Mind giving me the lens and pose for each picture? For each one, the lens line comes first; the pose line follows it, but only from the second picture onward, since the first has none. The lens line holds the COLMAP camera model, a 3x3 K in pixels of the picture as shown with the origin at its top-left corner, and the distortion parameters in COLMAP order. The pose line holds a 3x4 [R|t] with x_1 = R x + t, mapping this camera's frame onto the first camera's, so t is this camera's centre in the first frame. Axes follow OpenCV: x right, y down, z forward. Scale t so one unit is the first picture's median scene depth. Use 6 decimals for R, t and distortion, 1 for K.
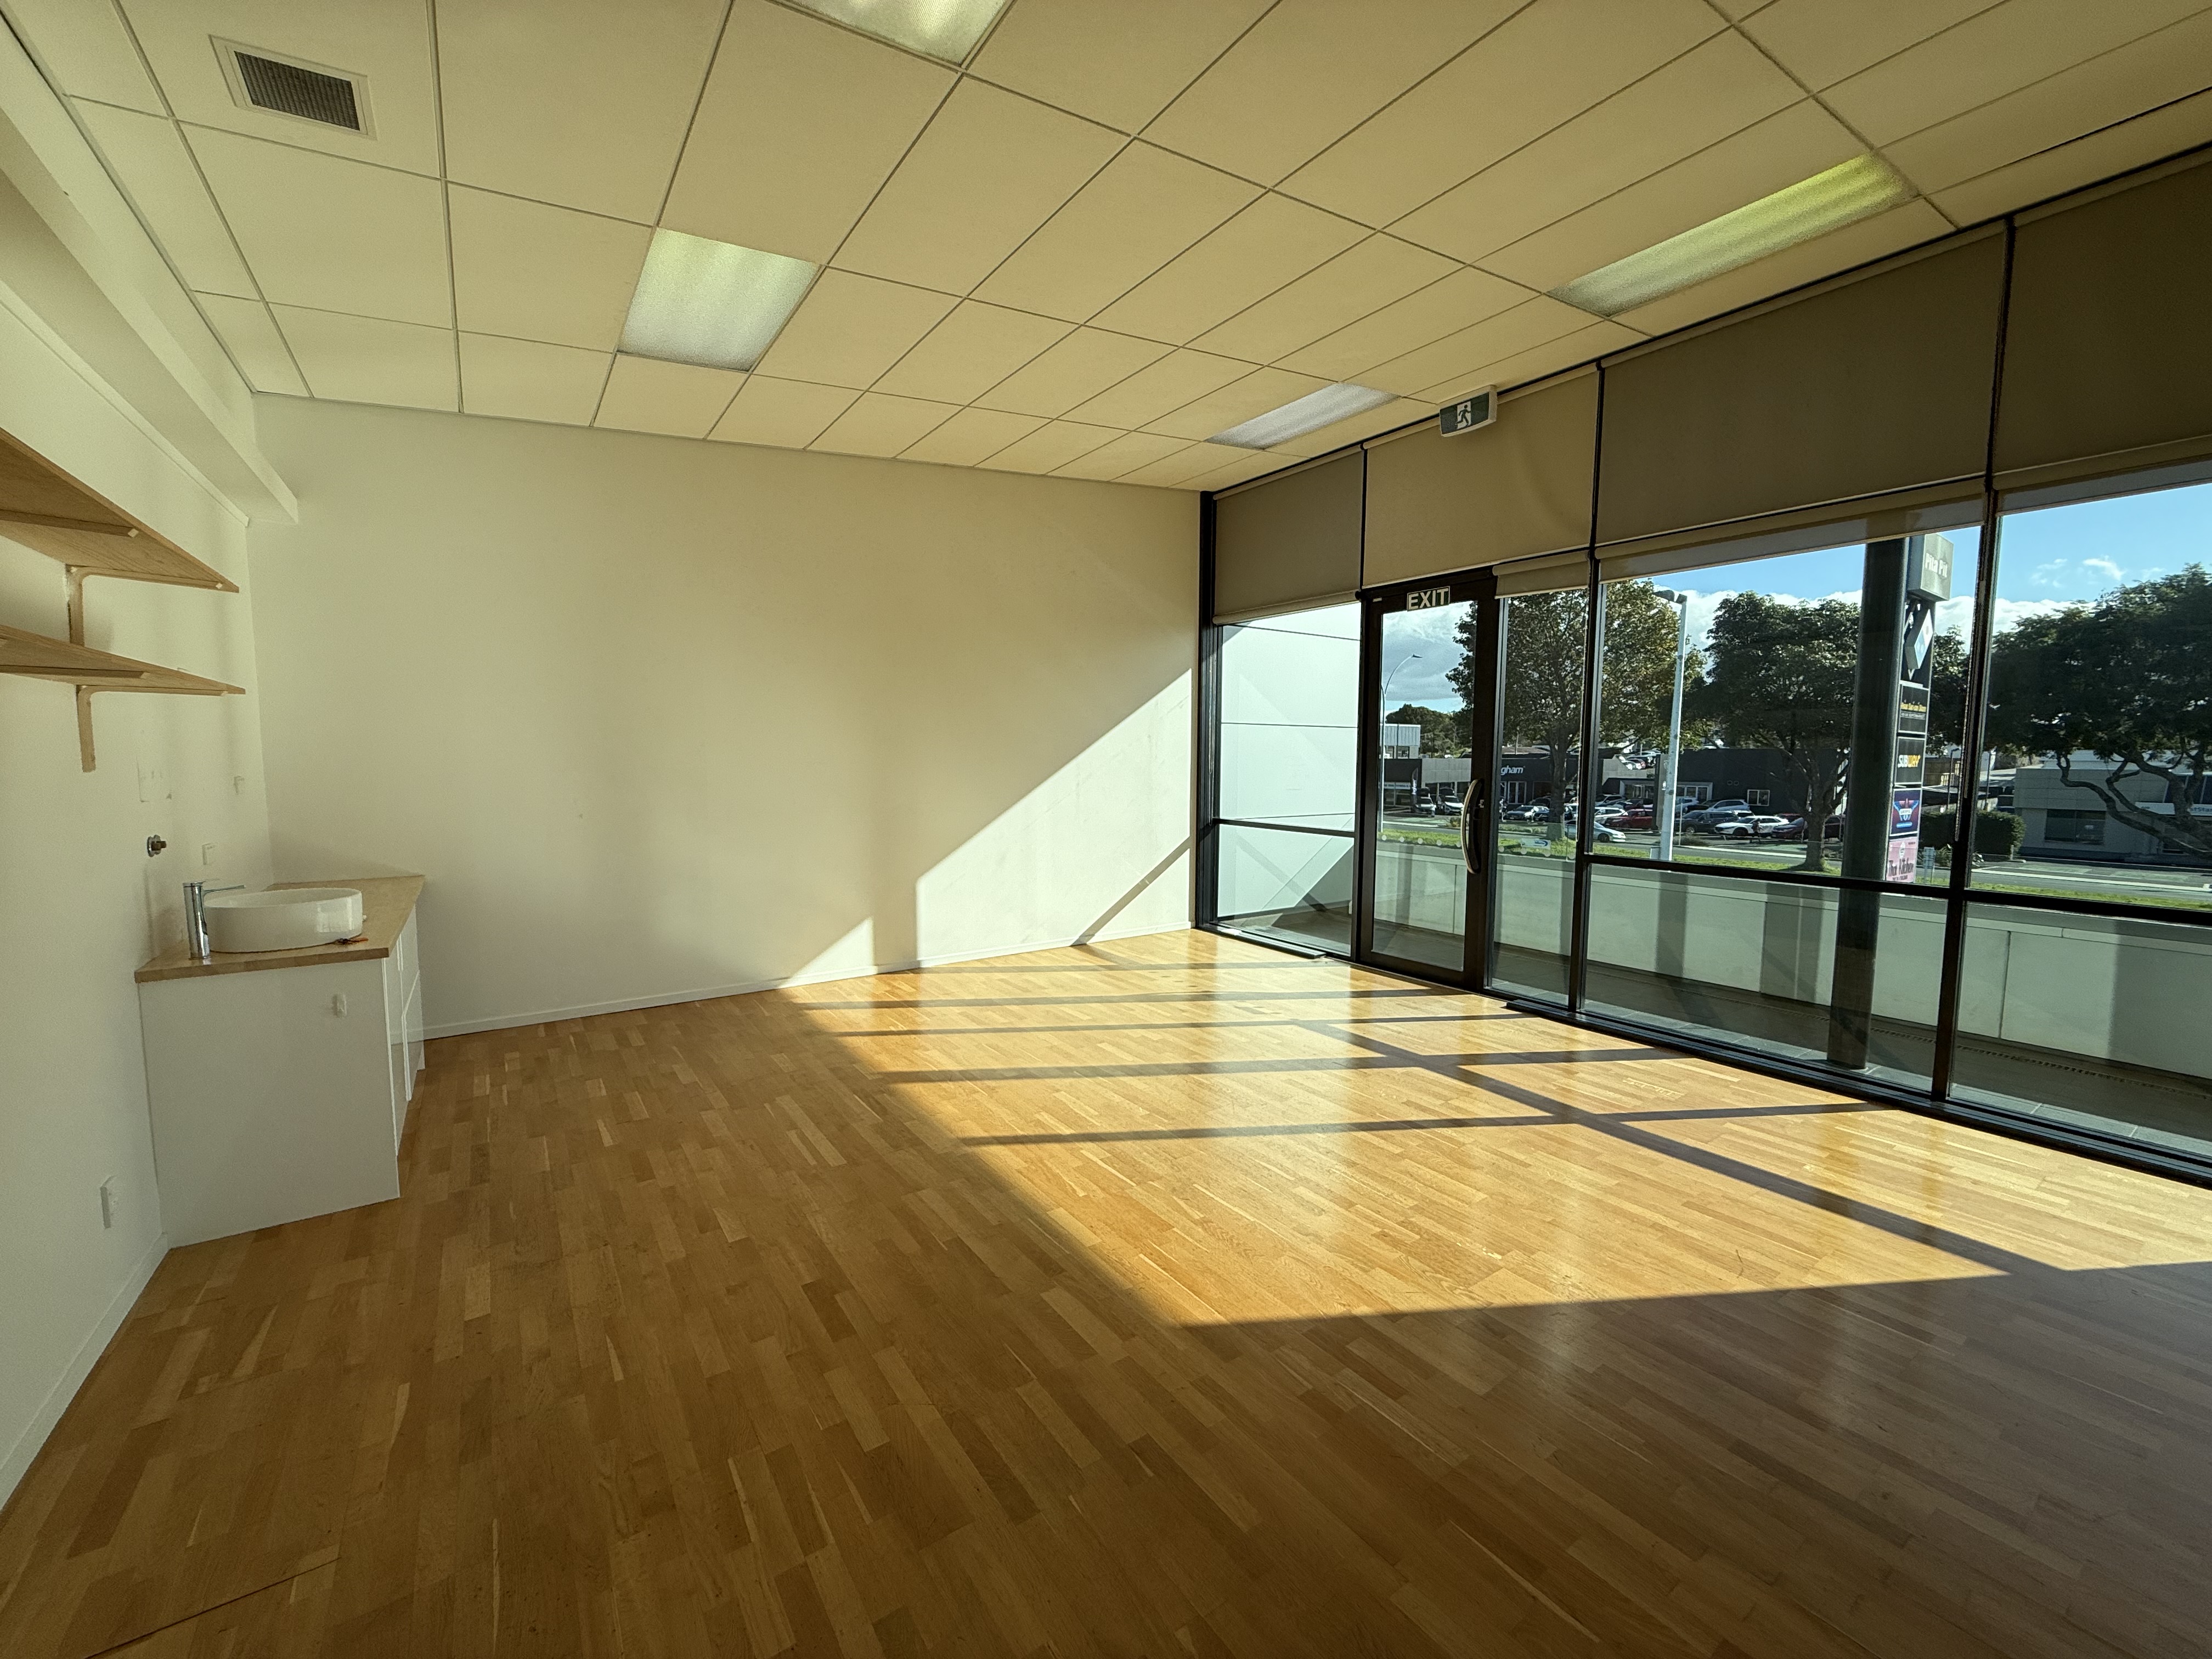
lens RADIAL K [[883.3, 0, 1102.0], [0, 883.3, 830.1], [0, 0, 1]] dist [-0.001191, 0.000588]
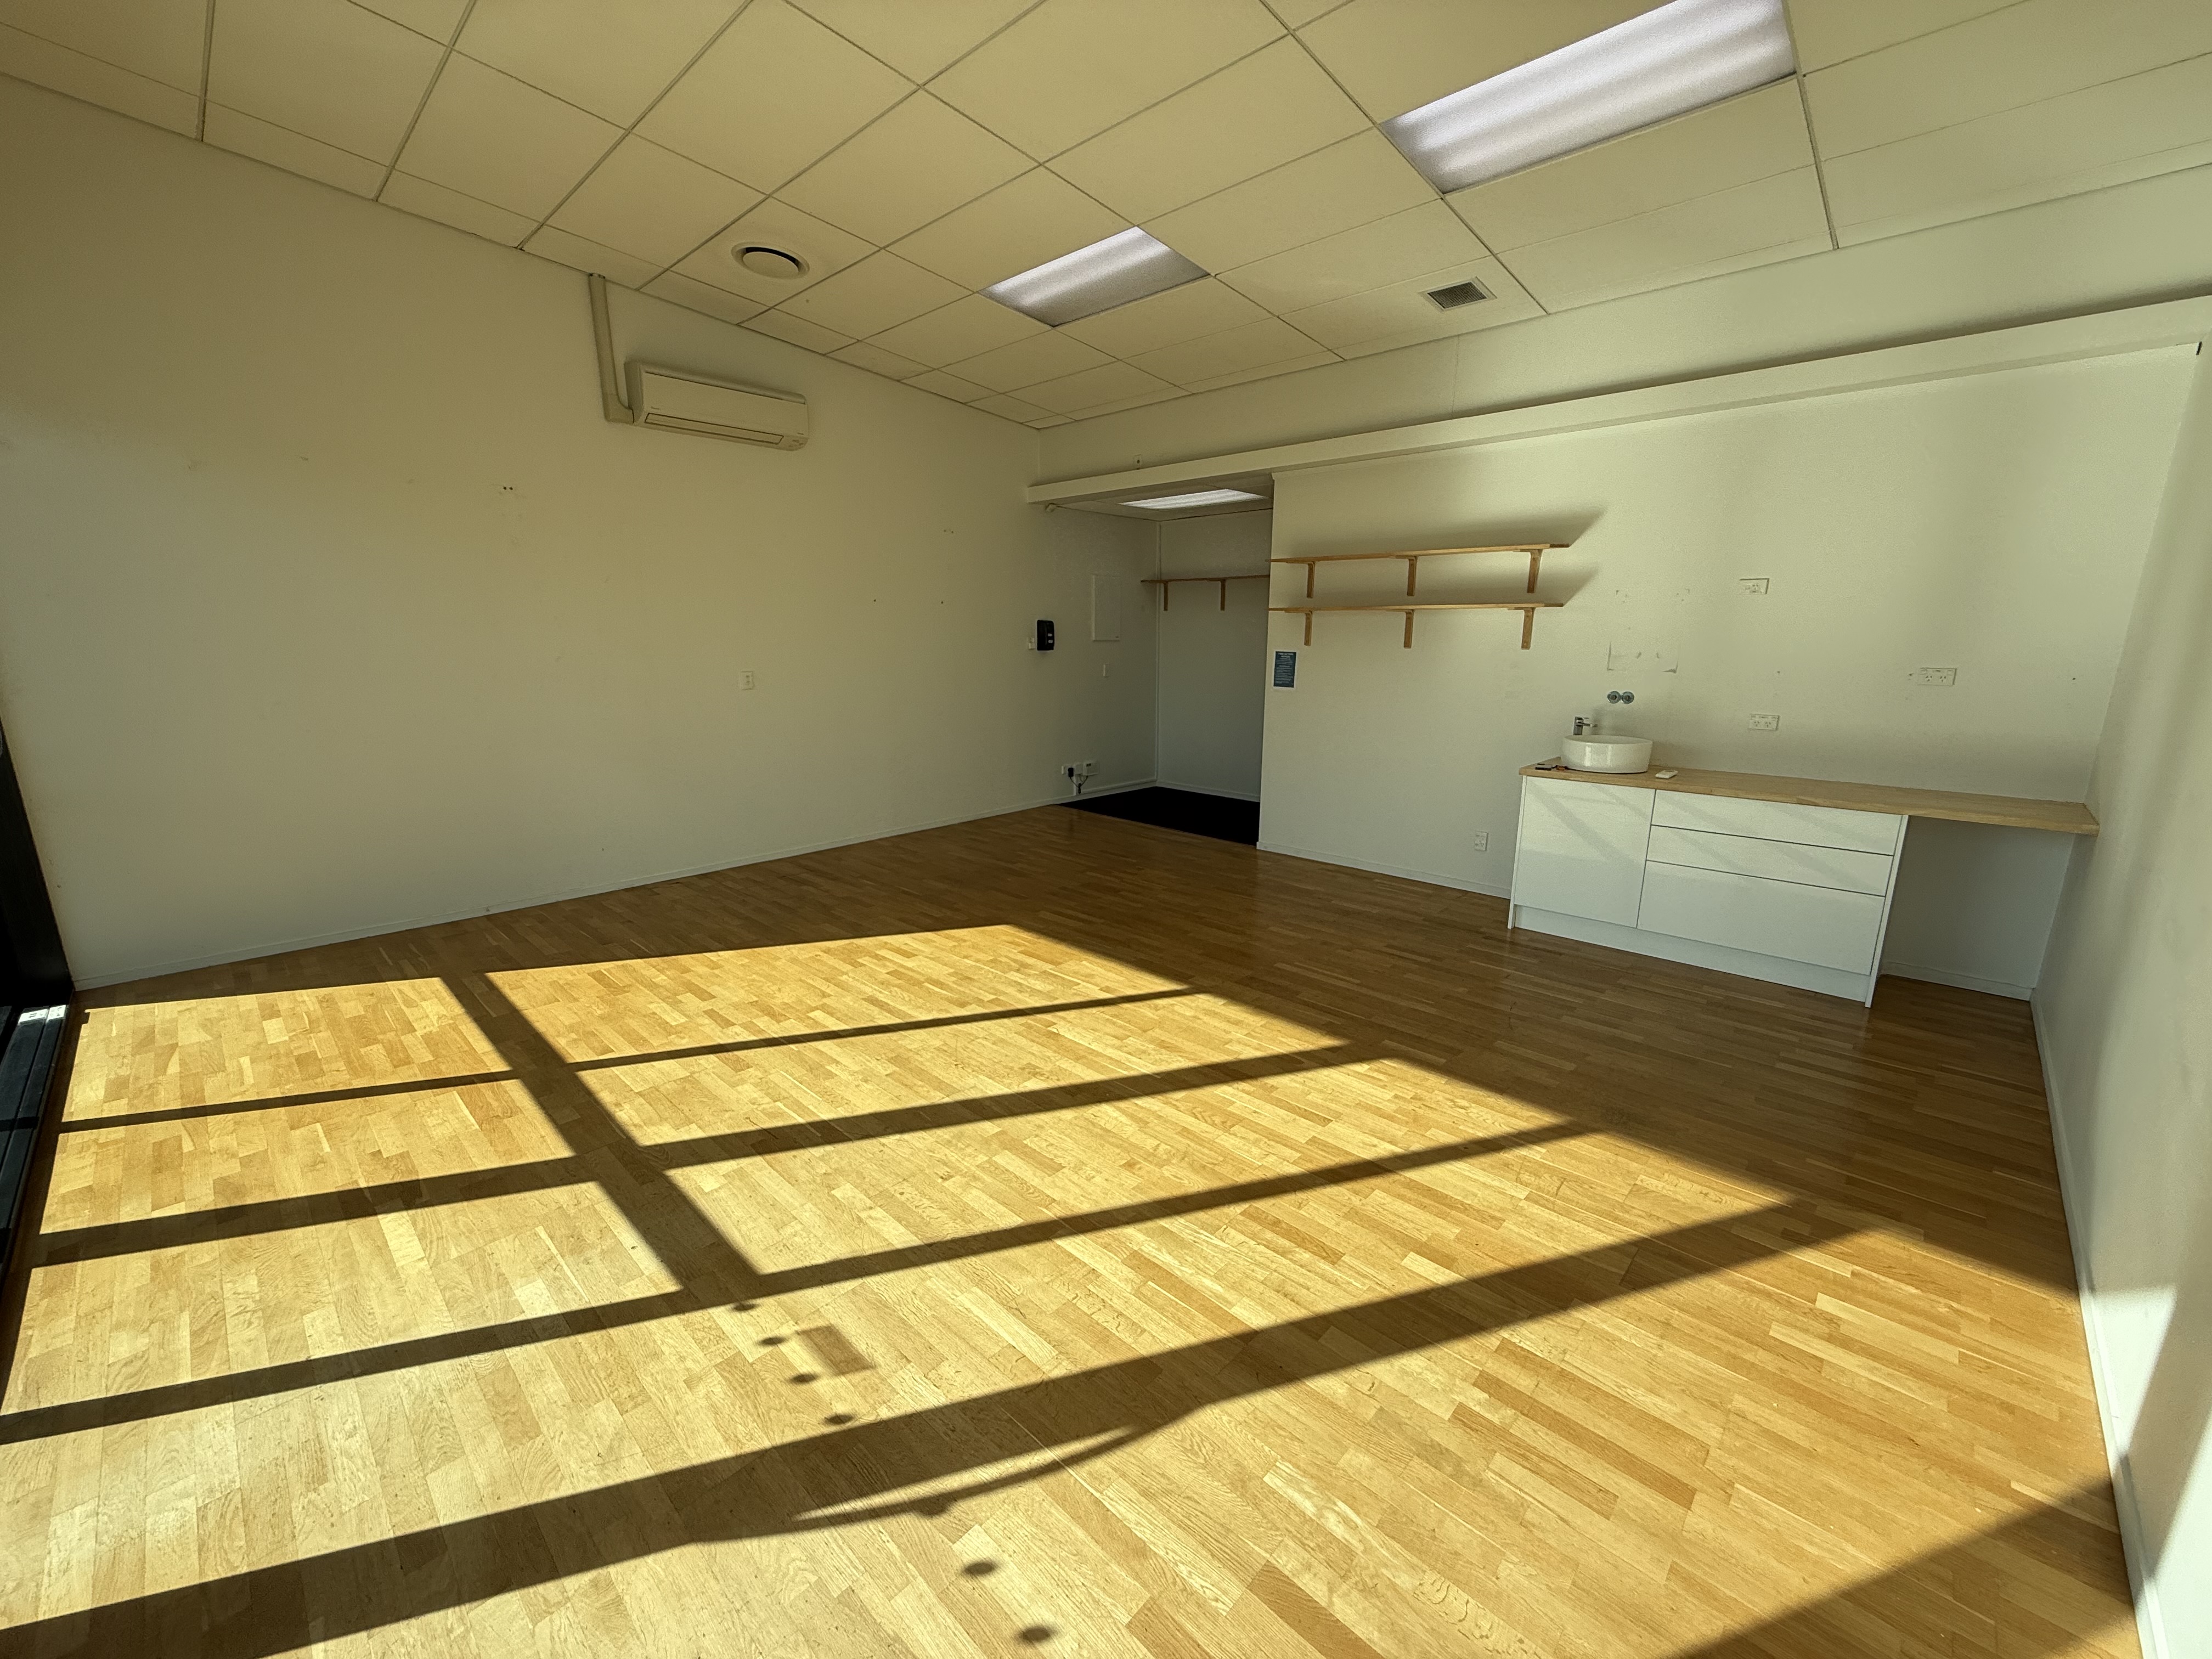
lens RADIAL K [[879.6, 0, 1101.6], [0, 879.6, 830.9], [0, 0, 1]] dist [-0.001046, 0.000200]
pose [[-0.980157, 0.038519, -0.194446, 0.123016], [-0.022777, 0.952554, 0.303515, -0.119593], [0.196912, 0.301921, -0.932775, 1.289919]]
